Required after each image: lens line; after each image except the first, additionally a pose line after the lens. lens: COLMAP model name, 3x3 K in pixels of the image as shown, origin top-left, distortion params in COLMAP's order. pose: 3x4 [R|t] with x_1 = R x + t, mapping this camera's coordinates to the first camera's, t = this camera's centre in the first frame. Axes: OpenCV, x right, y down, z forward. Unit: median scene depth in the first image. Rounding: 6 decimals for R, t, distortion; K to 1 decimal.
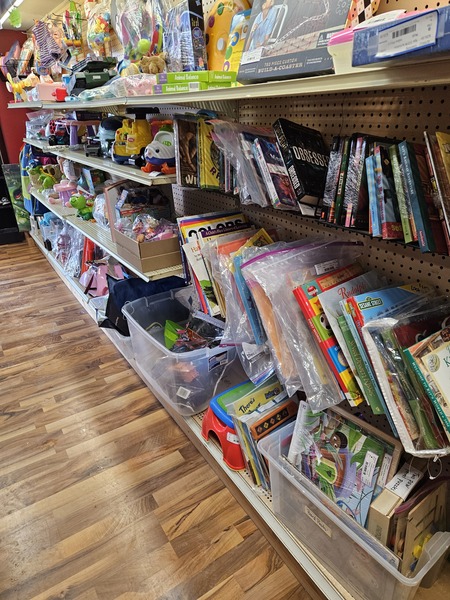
lens RADIAL K [[401.4, 0, 230.2], [0, 401.4, 303.2], [0, 0, 1]] dist [0.065480, -0.044756]
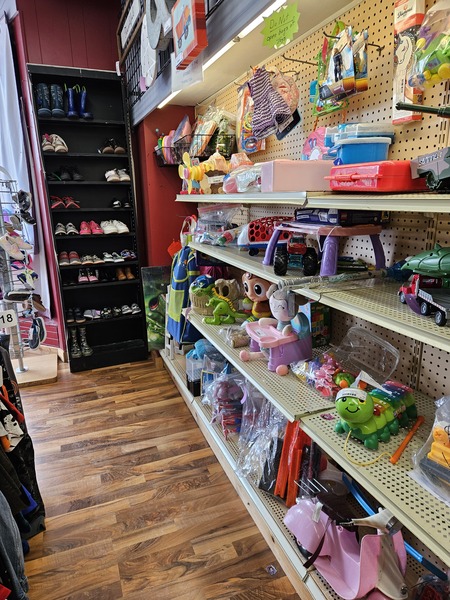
lens RADIAL K [[401.4, 0, 220.9], [0, 401.4, 298.2], [0, 0, 1]] dist [0.065480, -0.044756]
pose [[0.976404, 0.046383, -0.210914, -0.304101], [-0.085006, 0.980365, -0.177931, -0.194022], [0.198520, 0.191661, 0.961174, 0.381707]]
